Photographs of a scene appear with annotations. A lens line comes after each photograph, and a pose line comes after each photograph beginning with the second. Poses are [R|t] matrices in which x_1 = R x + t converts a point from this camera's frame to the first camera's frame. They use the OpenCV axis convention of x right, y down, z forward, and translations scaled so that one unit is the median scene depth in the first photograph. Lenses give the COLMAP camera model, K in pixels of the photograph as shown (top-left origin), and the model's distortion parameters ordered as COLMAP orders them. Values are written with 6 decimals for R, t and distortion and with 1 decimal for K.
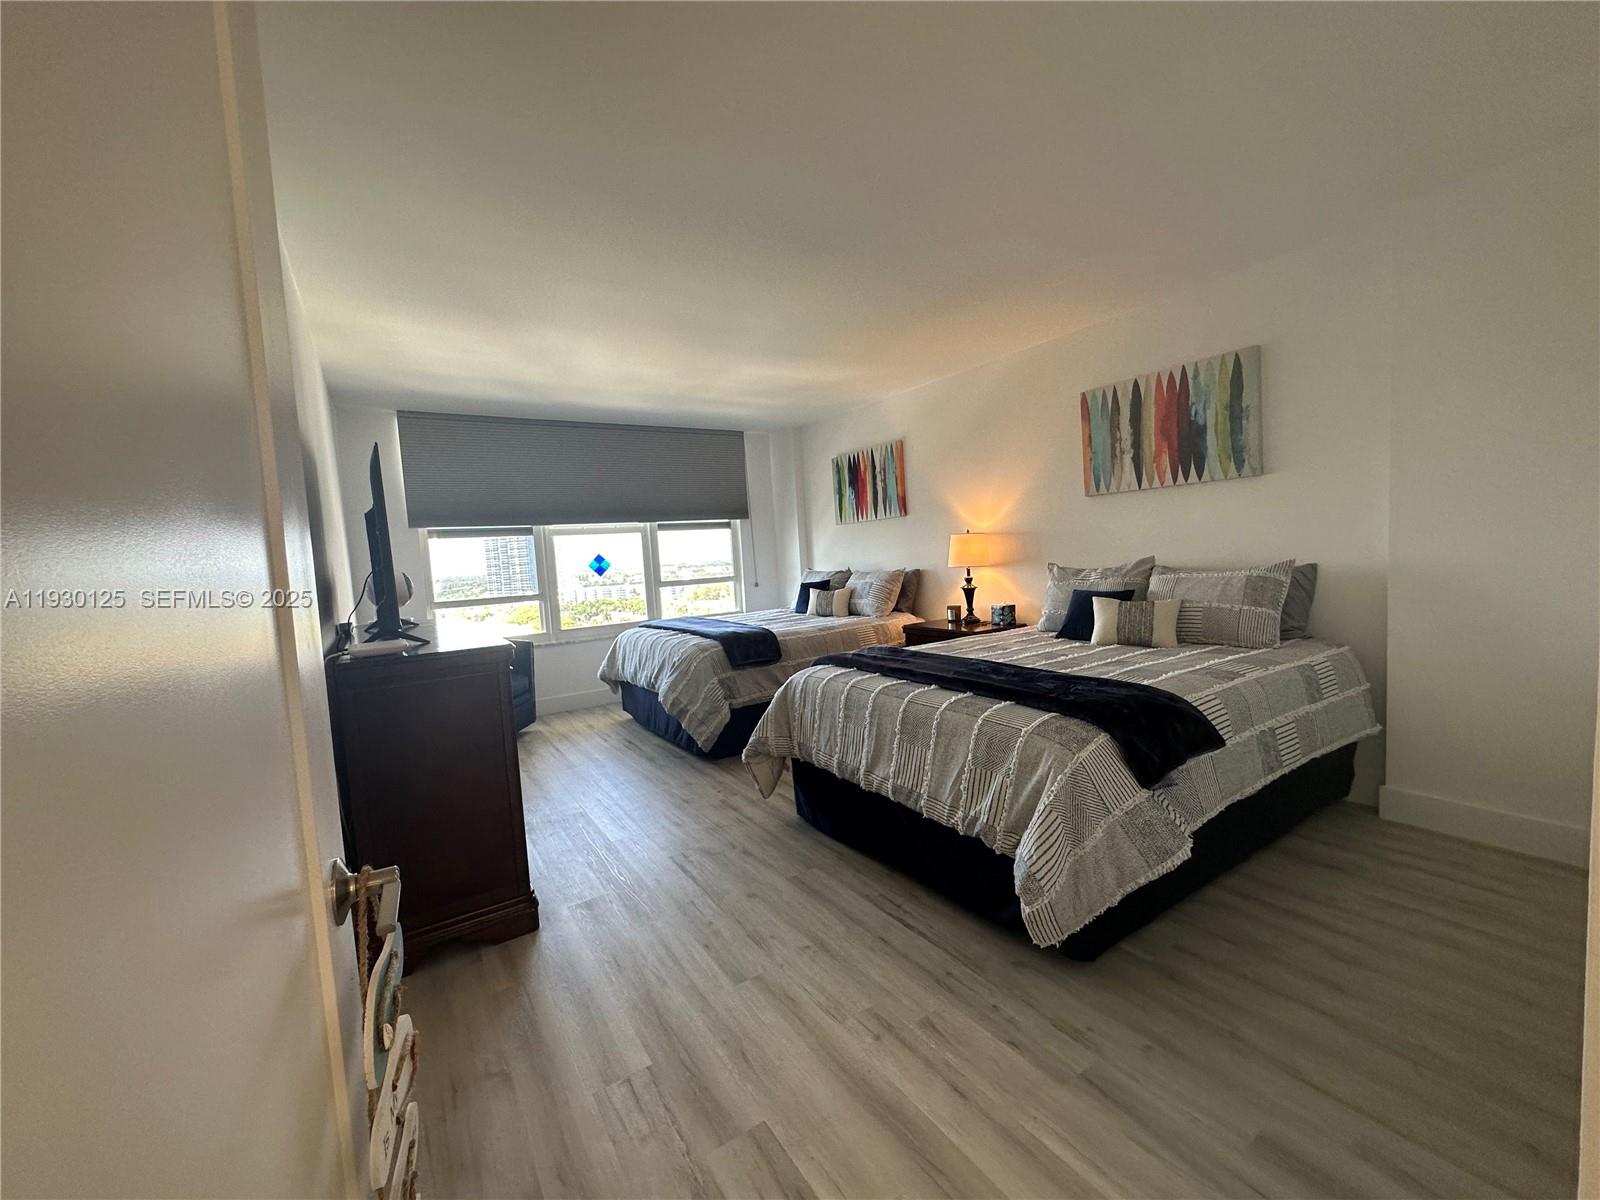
lens RADIAL K [[640.9, 0, 801.8], [0, 640.9, 601.0], [0, 0, 1]] dist [-0.000297, -0.000172]
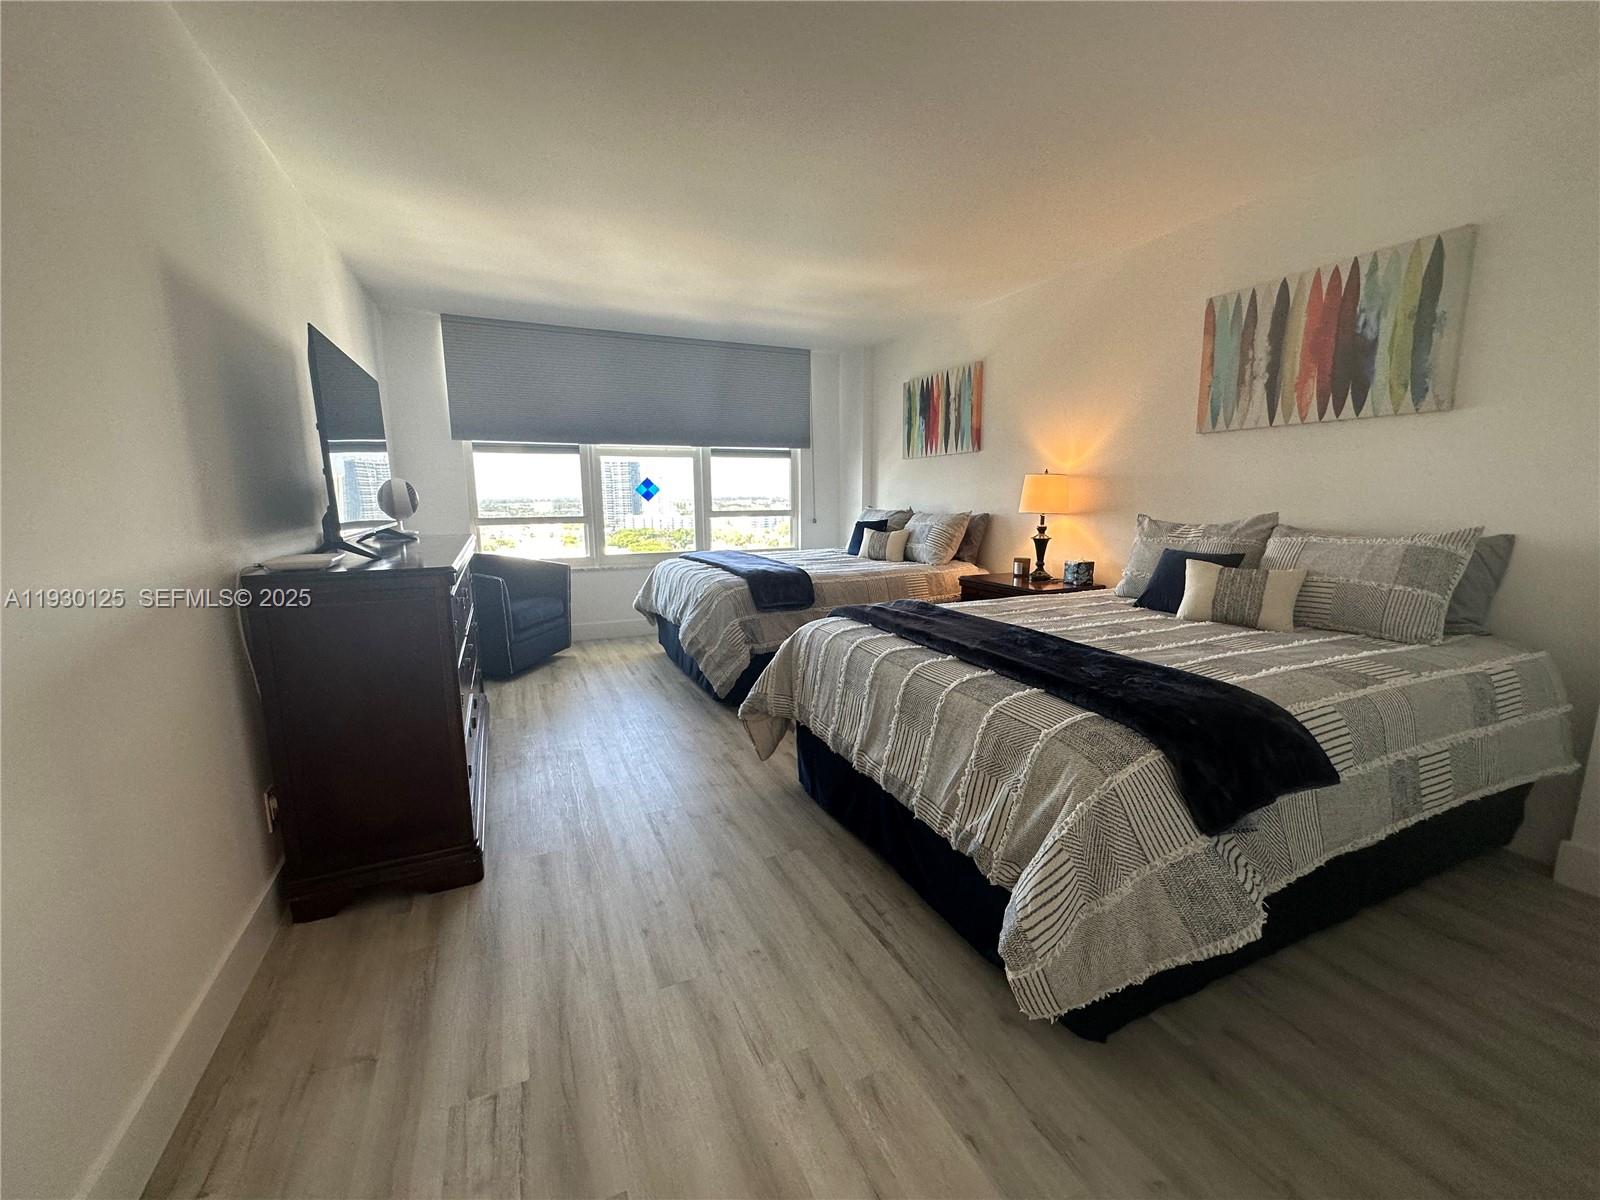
lens RADIAL K [[640.9, 0, 801.8], [0, 640.9, 601.0], [0, 0, 1]] dist [-0.000297, -0.000172]
pose [[0.987804, 0.078186, -0.134648, 0.101910], [-0.064925, 0.992846, 0.100212, -0.003989], [0.141520, -0.090248, 0.985813, 0.155889]]
